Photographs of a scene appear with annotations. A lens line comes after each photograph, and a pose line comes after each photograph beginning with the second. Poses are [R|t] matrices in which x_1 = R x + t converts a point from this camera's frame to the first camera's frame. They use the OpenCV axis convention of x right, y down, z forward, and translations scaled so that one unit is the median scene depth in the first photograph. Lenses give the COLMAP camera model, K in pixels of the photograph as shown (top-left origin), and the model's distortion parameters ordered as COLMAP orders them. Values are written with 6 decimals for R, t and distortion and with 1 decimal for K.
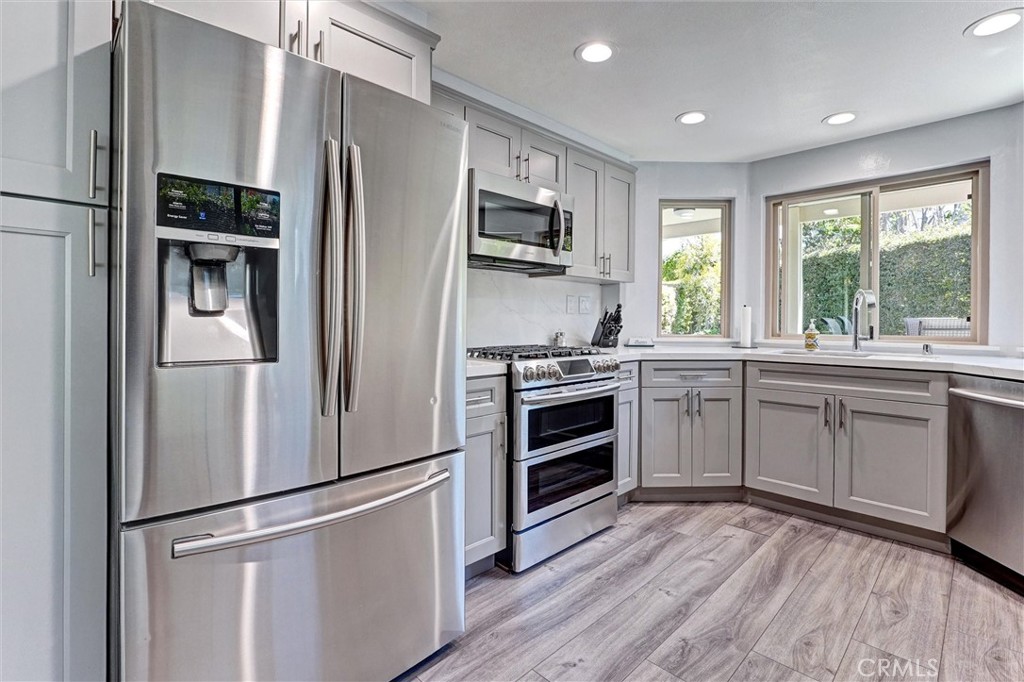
lens RADIAL K [[474.0, 0, 517.5], [0, 474.0, 324.2], [0, 0, 1]] dist [-0.001782, 0.001156]
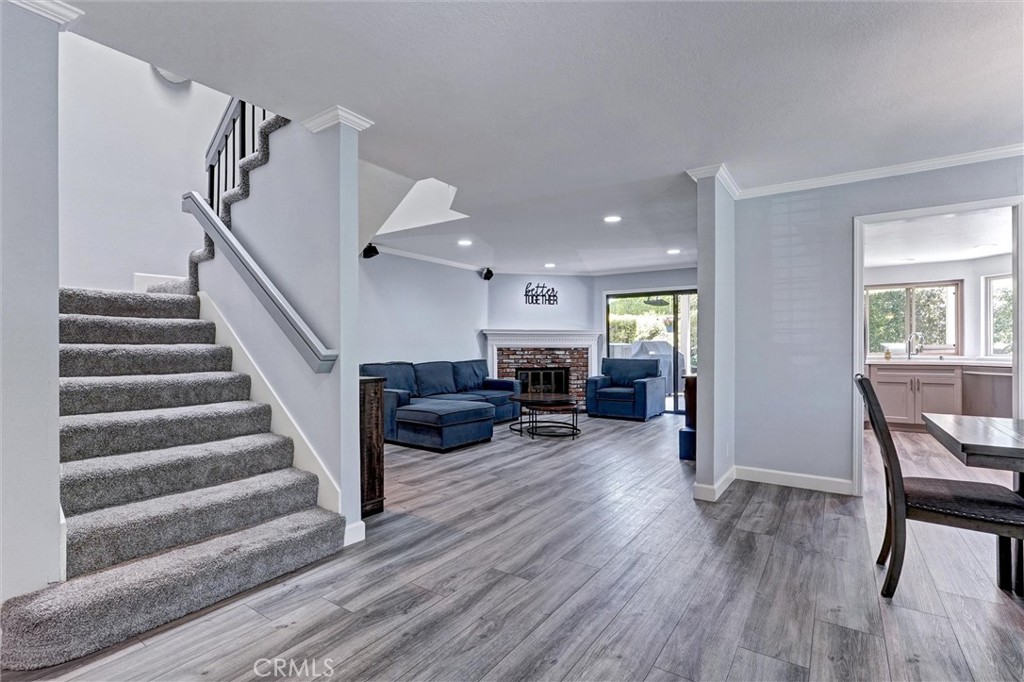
lens RADIAL K [[474.0, 0, 521.0], [0, 474.0, 346.2], [0, 0, 1]] dist [-0.001782, 0.001156]
pose [[0.981433, -0.009785, 0.191556, -1.809038], [0.011187, 0.999918, -0.006238, -0.016059], [-0.191479, 0.008265, 0.981462, -1.011884]]
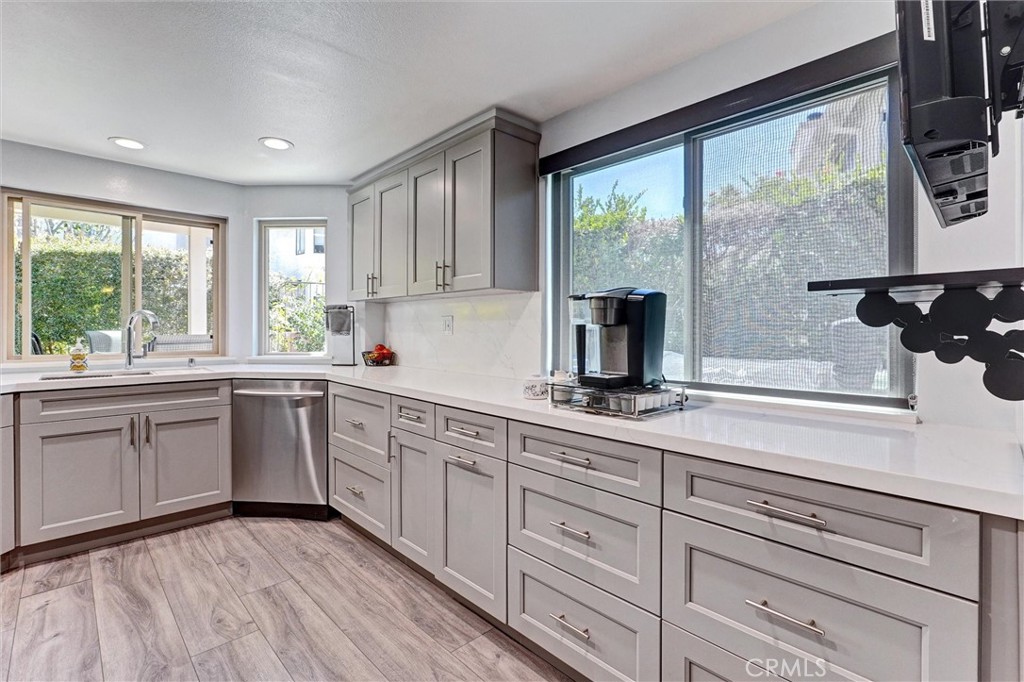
lens RADIAL K [[474.0, 0, 511.7], [0, 474.0, 334.9], [0, 0, 1]] dist [-0.001782, 0.001156]
pose [[0.029390, -0.015830, 0.999443, -0.353756], [0.005355, 0.999863, 0.015680, -0.034674], [-0.999554, 0.004891, 0.029471, 0.156023]]
